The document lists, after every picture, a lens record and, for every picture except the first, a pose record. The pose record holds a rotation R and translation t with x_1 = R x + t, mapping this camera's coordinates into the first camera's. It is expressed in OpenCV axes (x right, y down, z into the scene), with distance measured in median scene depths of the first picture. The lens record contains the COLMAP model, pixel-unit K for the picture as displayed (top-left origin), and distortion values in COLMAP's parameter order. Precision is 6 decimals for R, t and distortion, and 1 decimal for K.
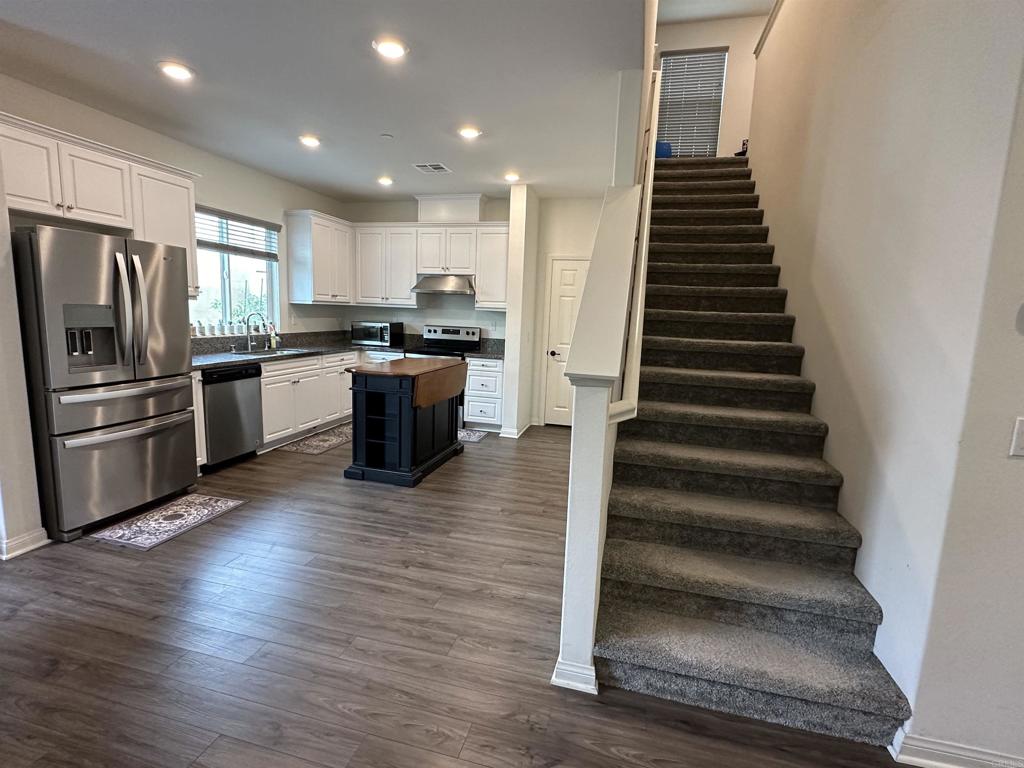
lens RADIAL K [[496.3, 0, 509.6], [0, 496.3, 384.9], [0, 0, 1]] dist [0.000455, -0.000264]
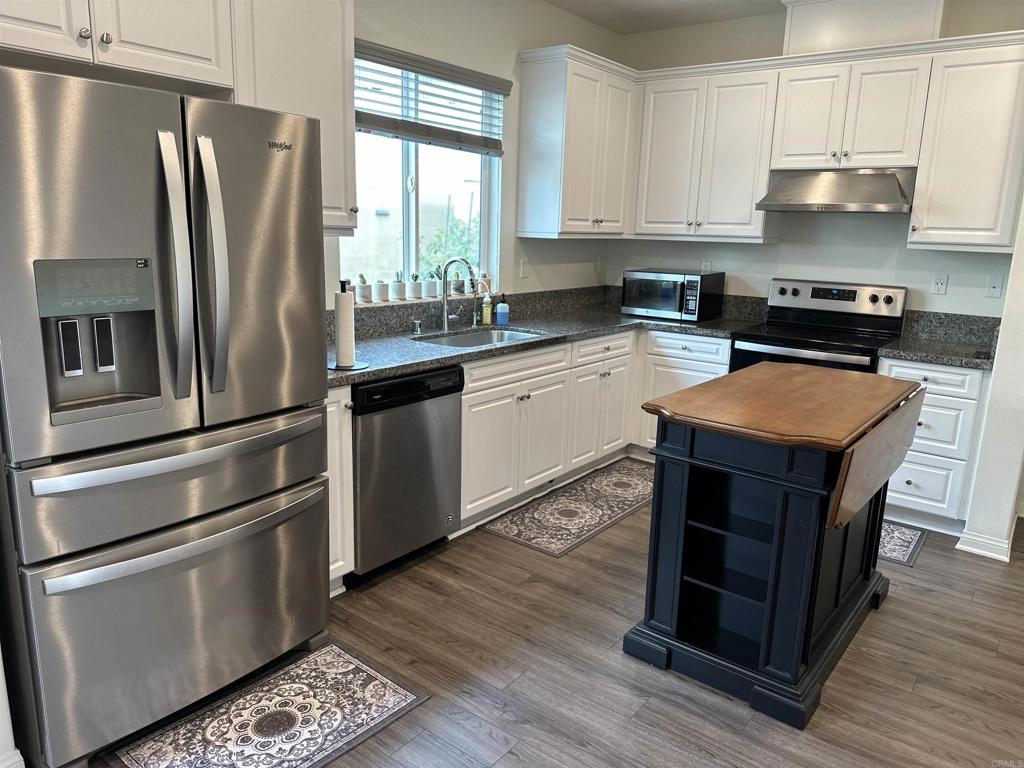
lens RADIAL K [[717.7, 0, 519.3], [0, 717.7, 387.0], [0, 0, 1]] dist [0.114251, -0.153764]
pose [[0.924604, 0.074875, -0.373497, -0.159581], [-0.052856, 0.996225, 0.068868, -0.065128], [0.377244, -0.043934, 0.925071, 0.316516]]
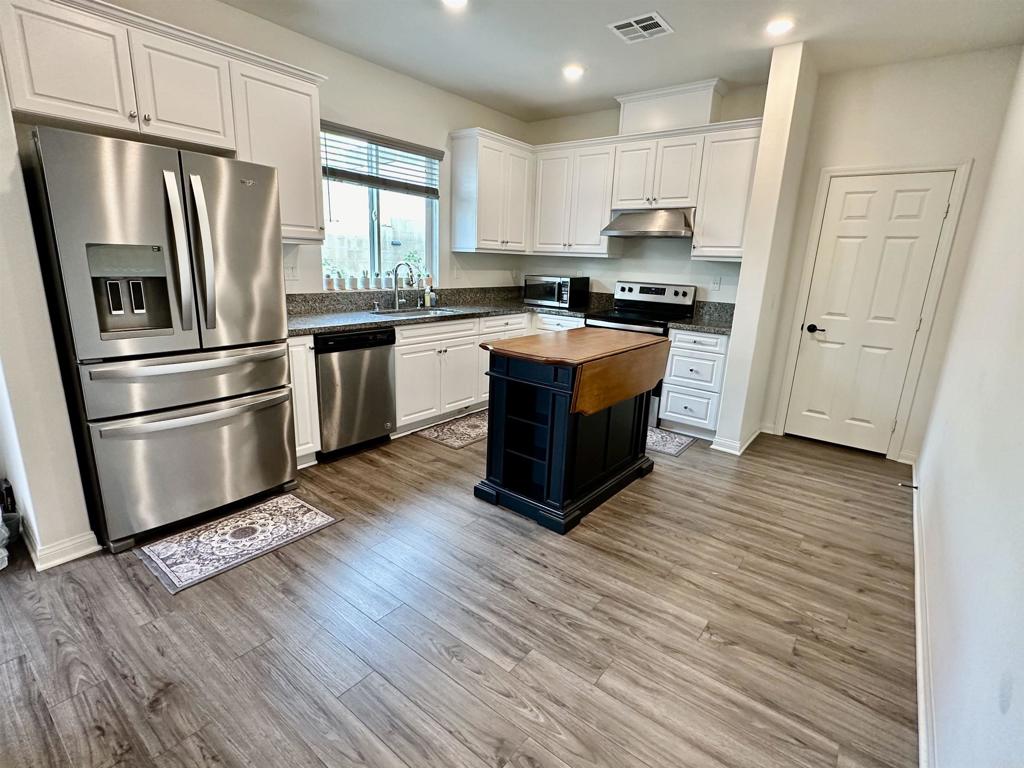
lens RADIAL K [[496.3, 0, 509.6], [0, 496.3, 384.9], [0, 0, 1]] dist [0.000455, -0.000264]
pose [[0.918036, 0.094551, -0.385058, -0.021835], [-0.061150, 0.993295, 0.098114, -0.036103], [0.391753, -0.066526, 0.917662, 0.304540]]
